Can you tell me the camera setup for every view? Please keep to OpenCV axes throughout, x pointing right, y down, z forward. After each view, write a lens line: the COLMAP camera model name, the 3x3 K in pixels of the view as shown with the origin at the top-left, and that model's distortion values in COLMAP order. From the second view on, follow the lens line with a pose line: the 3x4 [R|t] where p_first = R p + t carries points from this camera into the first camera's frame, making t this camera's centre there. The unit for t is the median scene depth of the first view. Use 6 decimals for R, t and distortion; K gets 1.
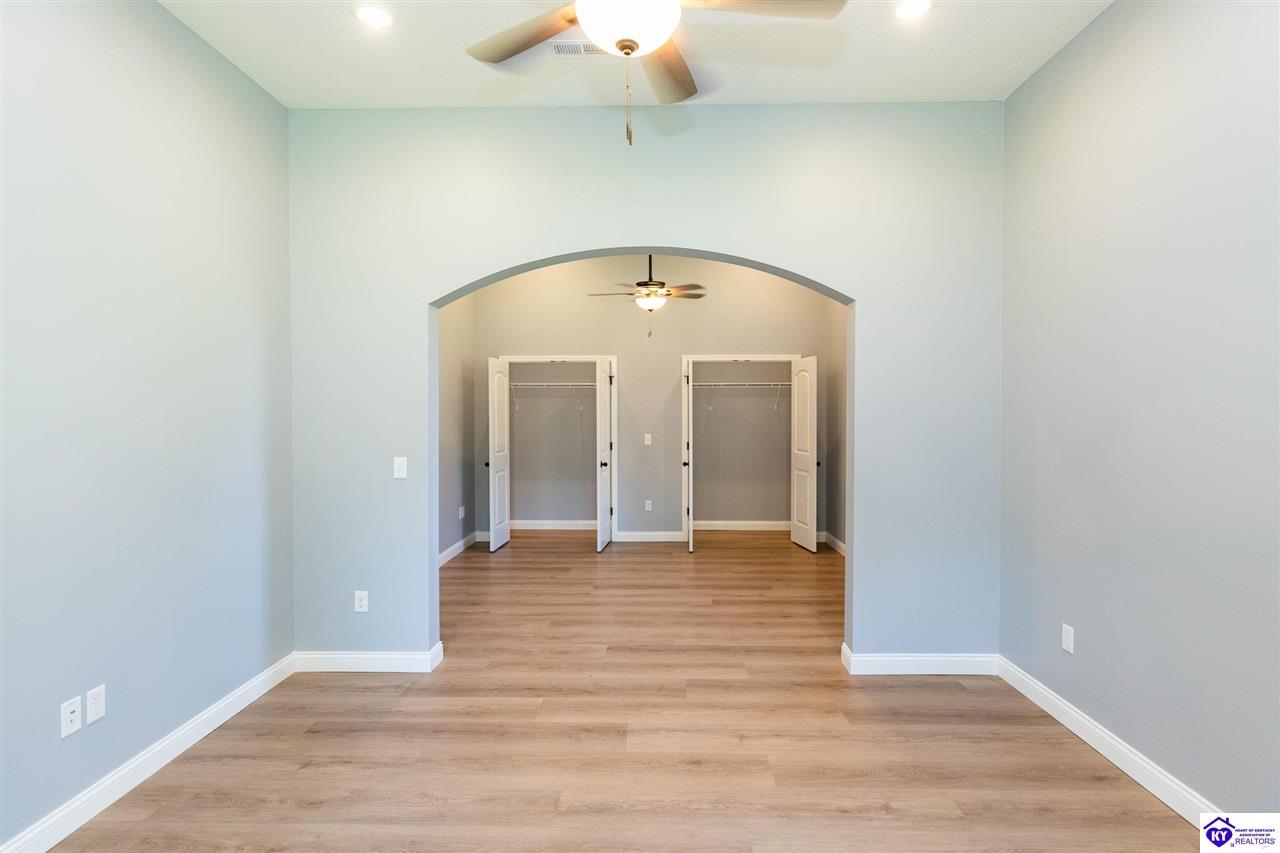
lens RADIAL K [[624.8, 0, 639.4], [0, 624.8, 422.7], [0, 0, 1]] dist [-0.001538, -0.000137]
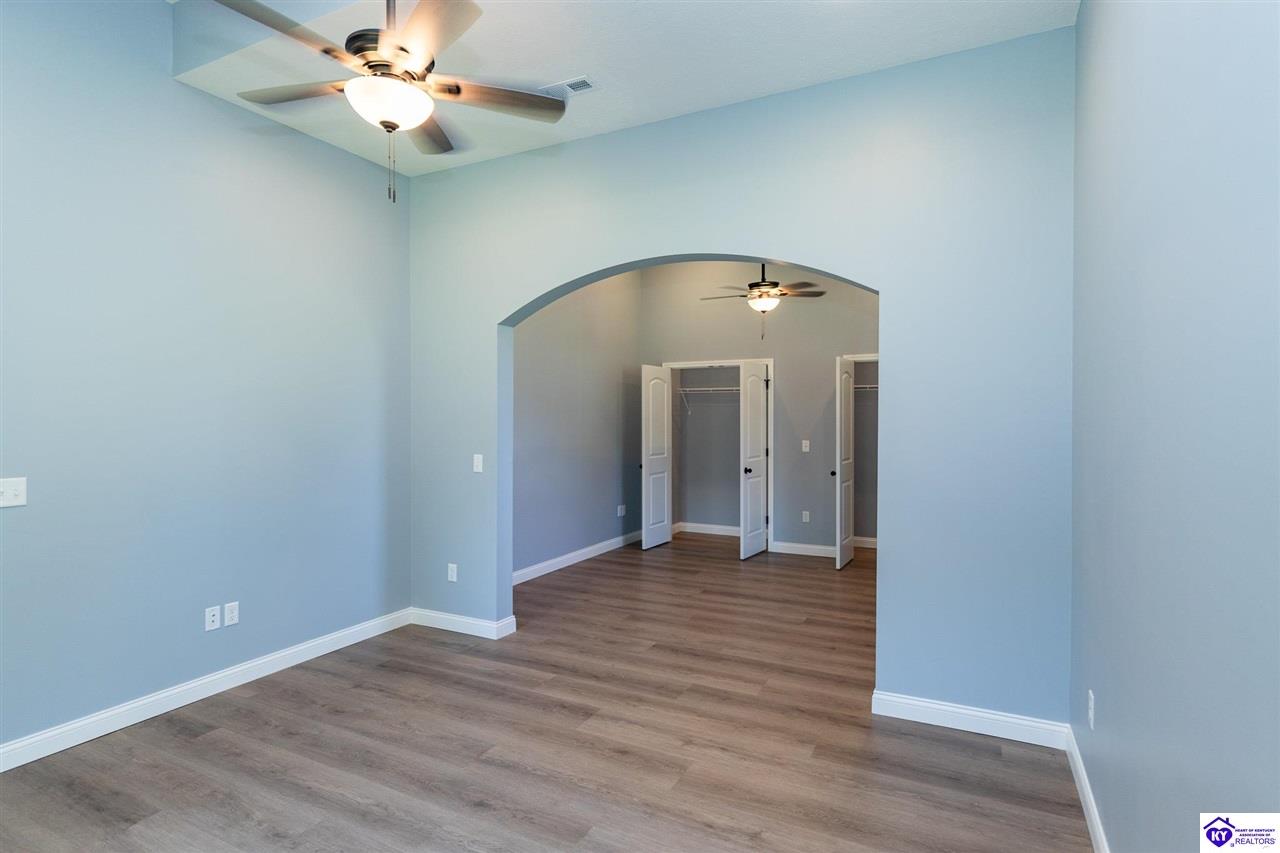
lens RADIAL K [[649.9, 0, 639.6], [0, 649.9, 421.3], [0, 0, 1]] dist [-0.000555, -0.000307]
pose [[0.899962, 0.004704, -0.435943, 0.419209], [-0.009172, 0.999925, -0.008146, -0.000654], [0.435872, 0.011330, 0.899938, 0.019321]]
